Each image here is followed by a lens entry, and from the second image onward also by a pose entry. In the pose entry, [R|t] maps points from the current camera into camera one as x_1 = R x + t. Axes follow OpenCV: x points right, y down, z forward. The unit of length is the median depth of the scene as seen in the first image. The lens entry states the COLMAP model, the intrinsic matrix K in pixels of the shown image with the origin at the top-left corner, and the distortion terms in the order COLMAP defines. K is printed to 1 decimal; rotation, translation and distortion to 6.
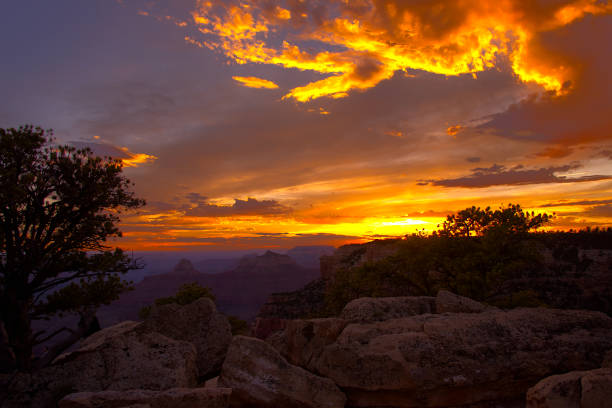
lens RADIAL K [[719.2, 0, 306.0], [0, 719.2, 204.0], [0, 0, 1]] dist [-0.141011, 0.795948]
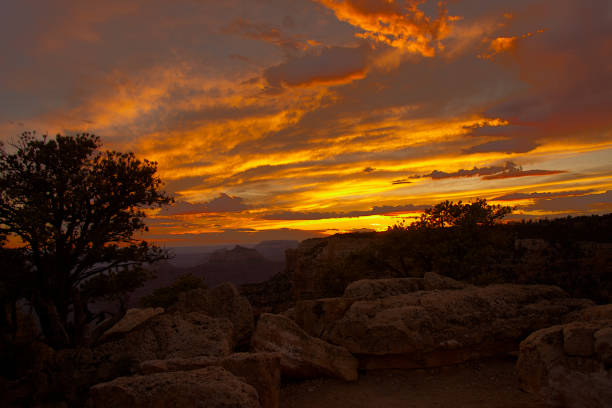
lens RADIAL K [[719.2, 0, 306.0], [0, 719.2, 204.0], [0, 0, 1]] dist [-0.141011, 0.795948]
pose [[0.993215, -0.010567, 0.115814, -0.156715], [0.010354, 0.999943, 0.002444, 0.003789], [-0.115833, -0.001229, 0.993268, -0.162284]]
